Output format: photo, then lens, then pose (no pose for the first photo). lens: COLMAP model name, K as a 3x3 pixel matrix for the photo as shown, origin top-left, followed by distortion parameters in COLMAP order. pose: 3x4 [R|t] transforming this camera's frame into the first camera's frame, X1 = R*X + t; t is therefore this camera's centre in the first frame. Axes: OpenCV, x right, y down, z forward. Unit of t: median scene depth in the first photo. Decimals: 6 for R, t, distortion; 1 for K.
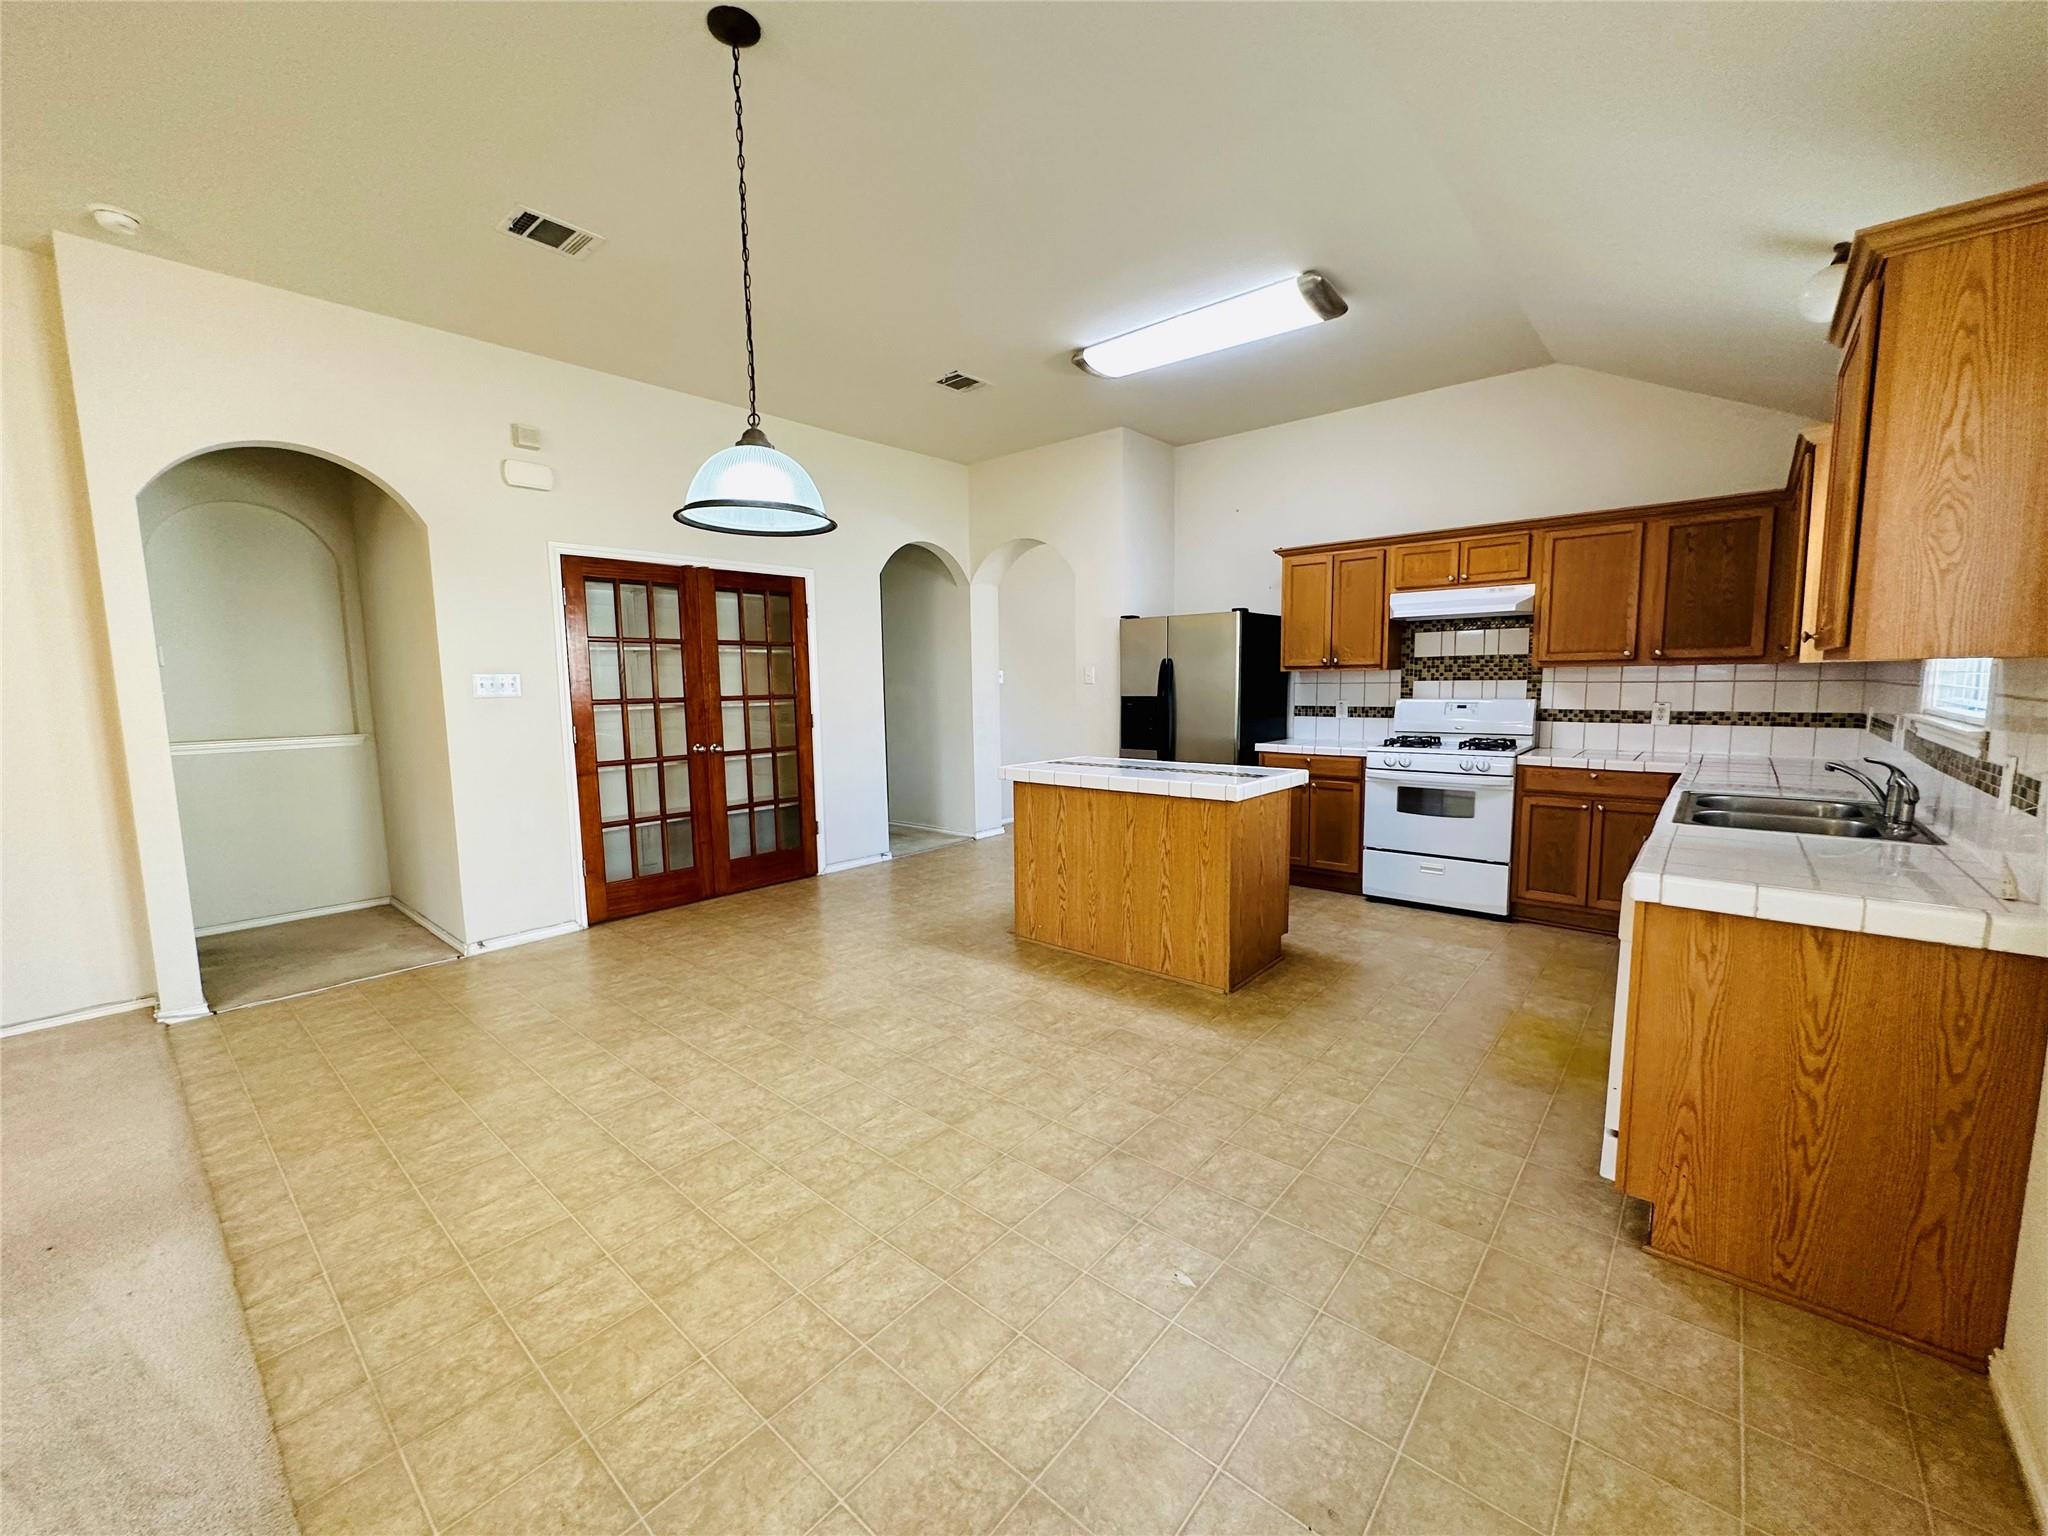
lens RADIAL K [[821.3, 0, 1025.0], [0, 821.3, 766.4], [0, 0, 1]] dist [-0.002250, 0.000808]
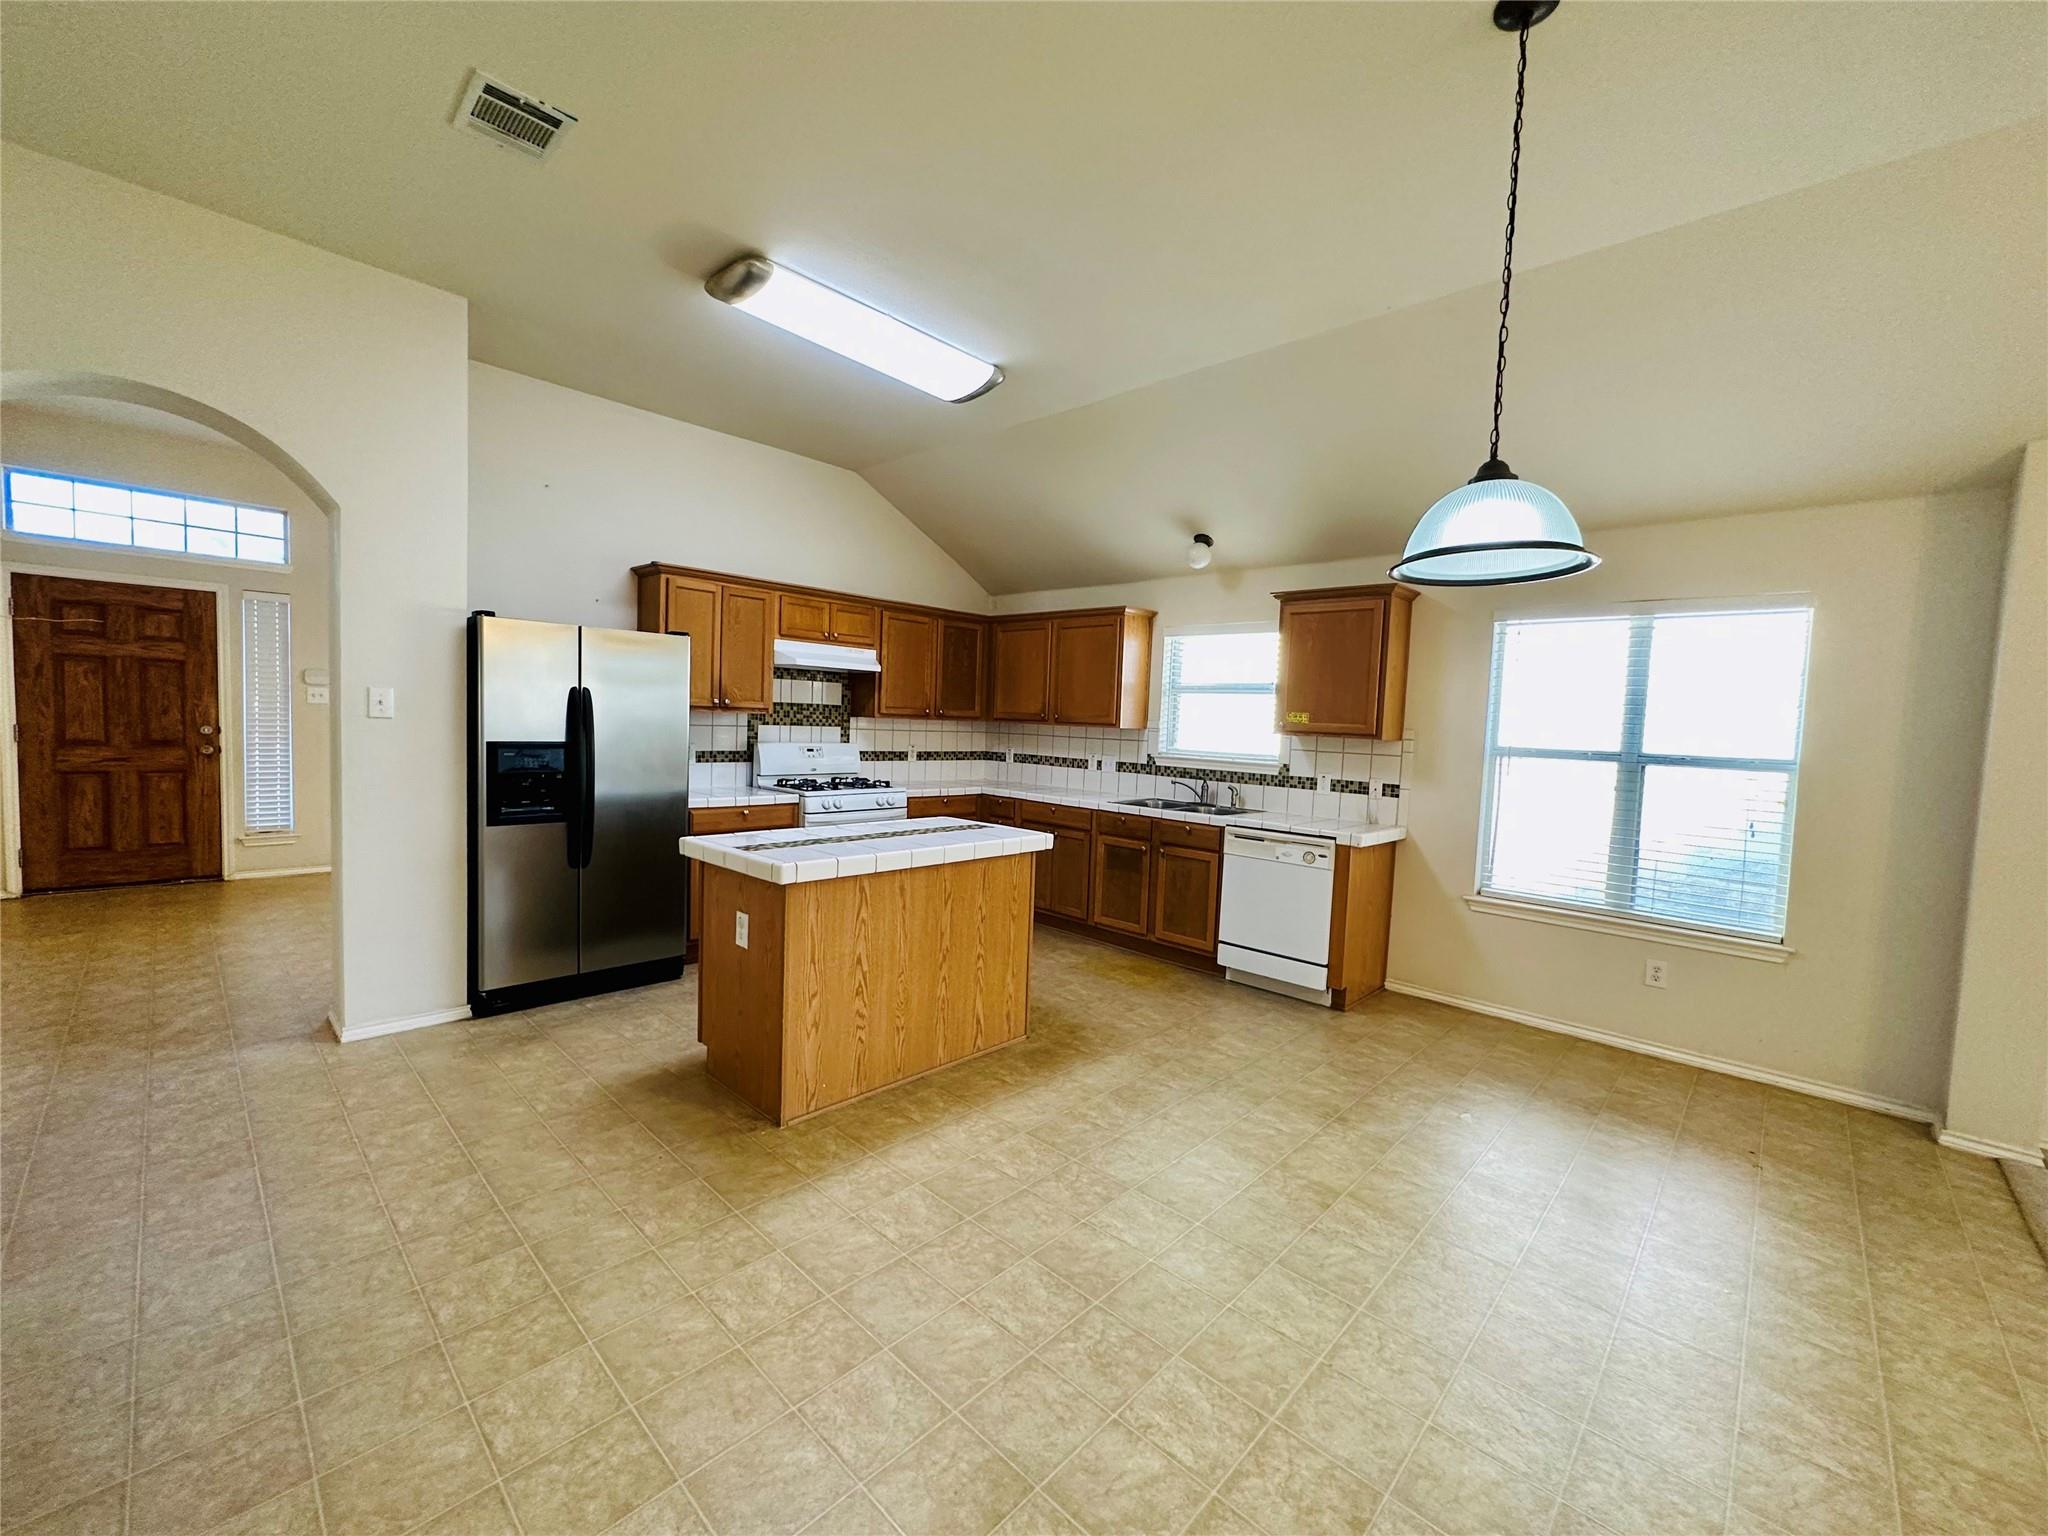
lens RADIAL K [[821.3, 0, 1026.8], [0, 821.3, 765.9], [0, 0, 1]] dist [-0.002250, 0.000808]
pose [[0.043873, -0.039573, 0.998253, -0.634431], [0.068974, 0.996951, 0.036490, -0.083040], [-0.996653, 0.067253, 0.046469, 0.765664]]
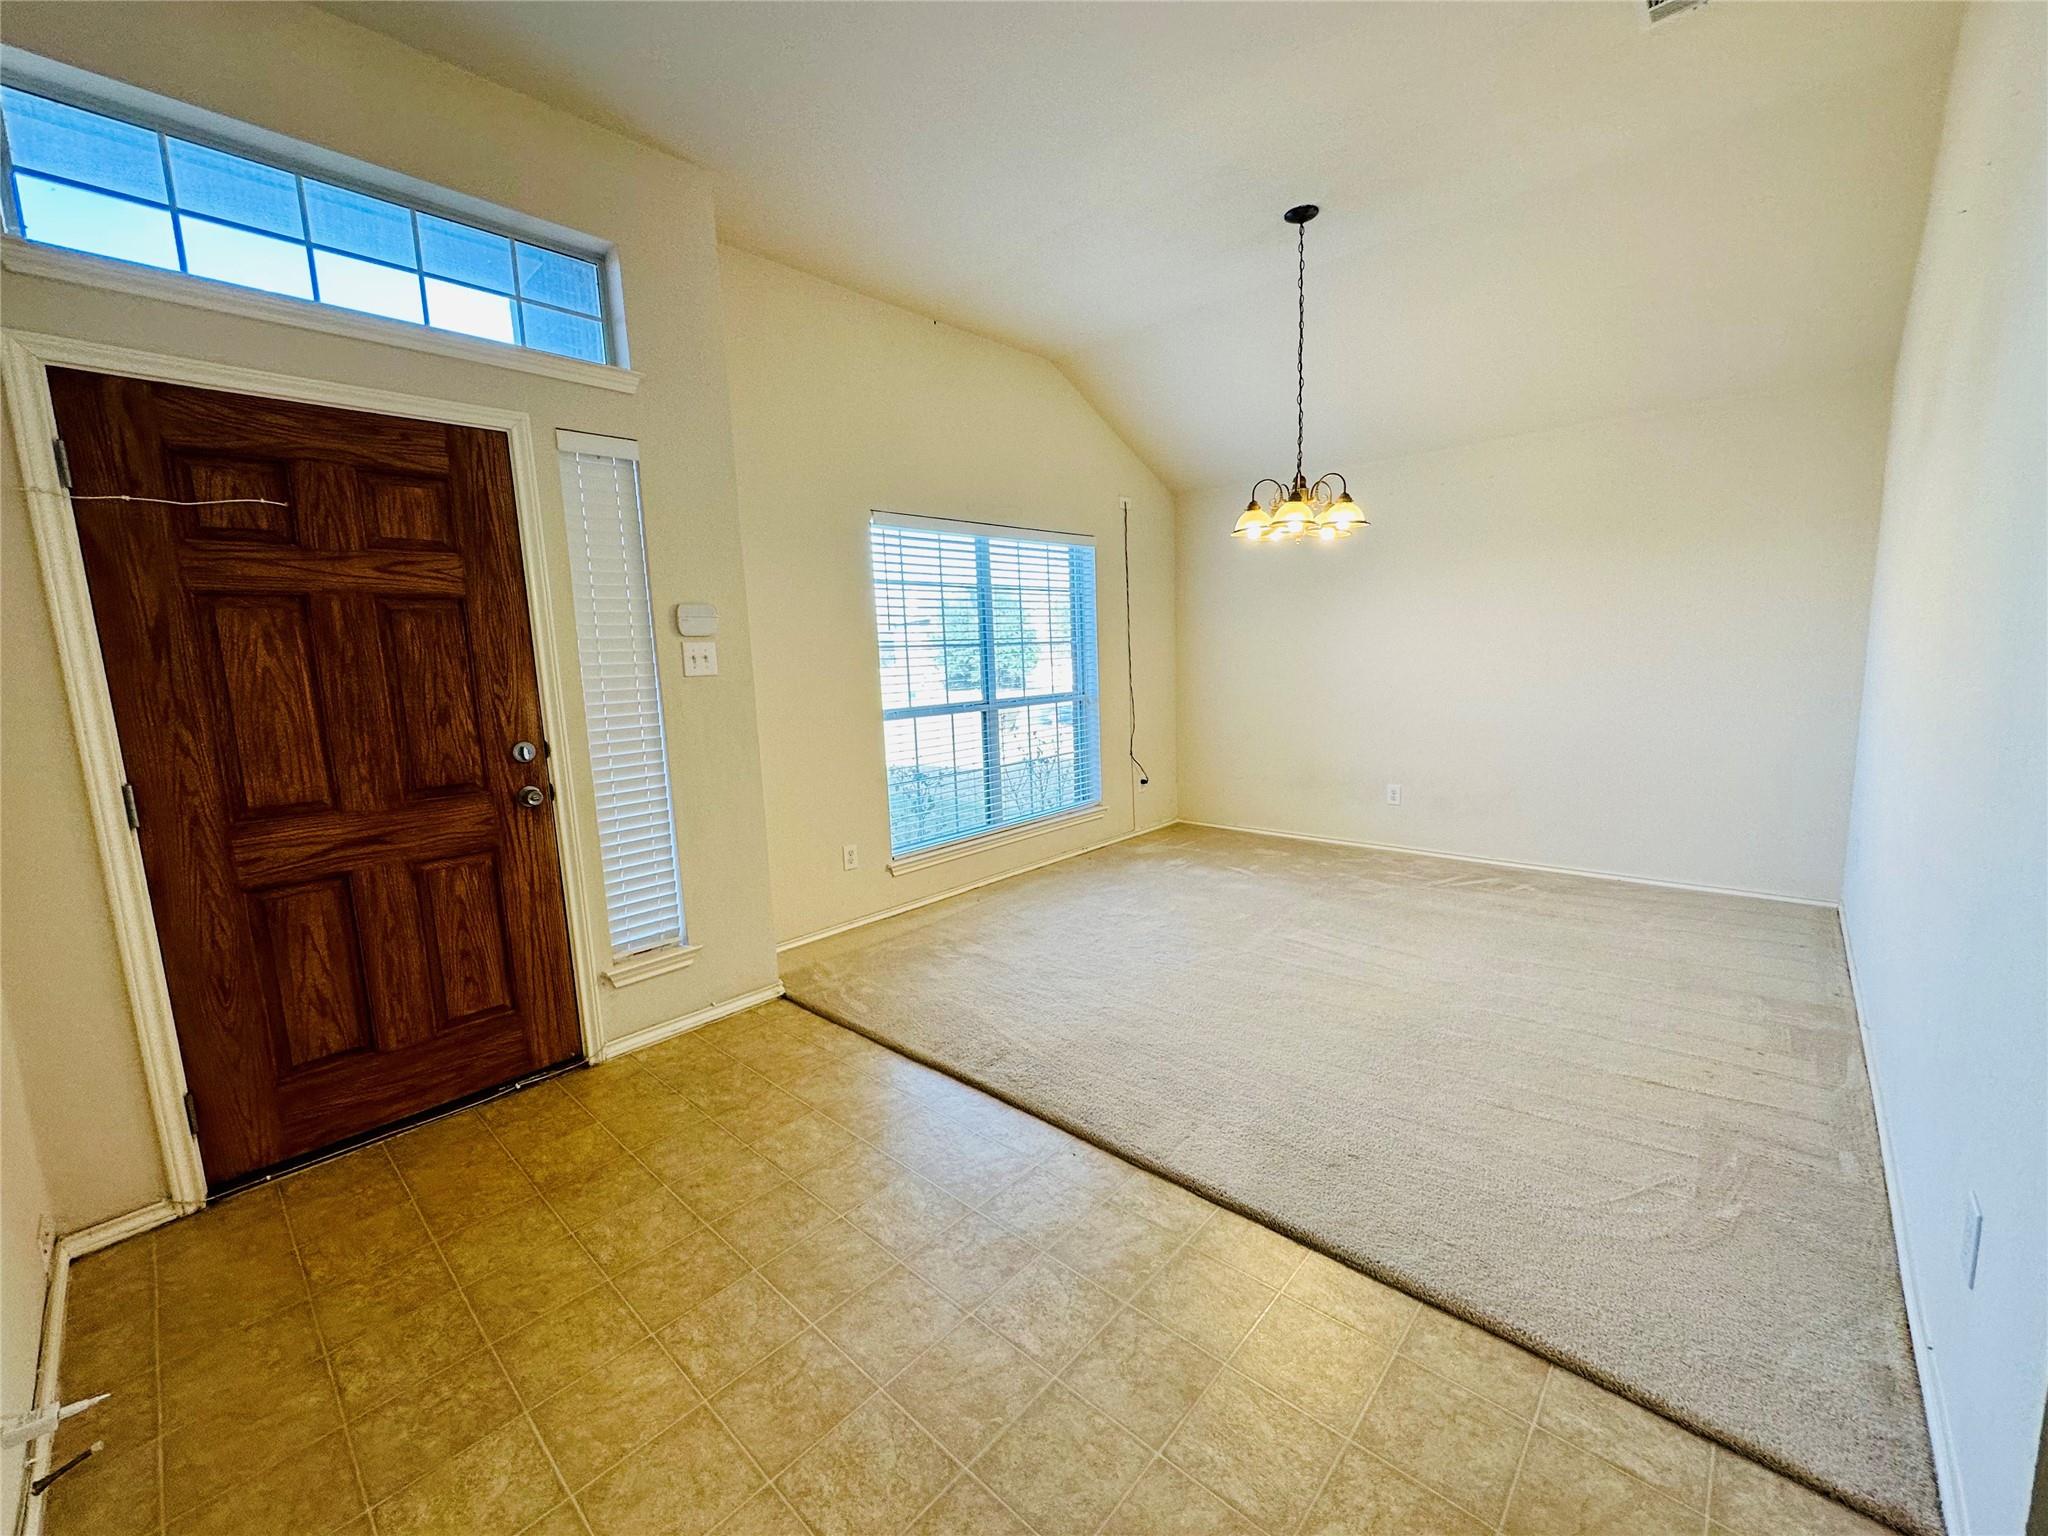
lens RADIAL K [[821.3, 0, 1022.9], [0, 821.3, 763.1], [0, 0, 1]] dist [-0.002250, 0.000808]
pose [[0.045315, -0.125607, 0.991045, 0.058595], [0.143612, 0.982578, 0.117967, -0.193353], [-0.988596, 0.136980, 0.062564, 1.748492]]
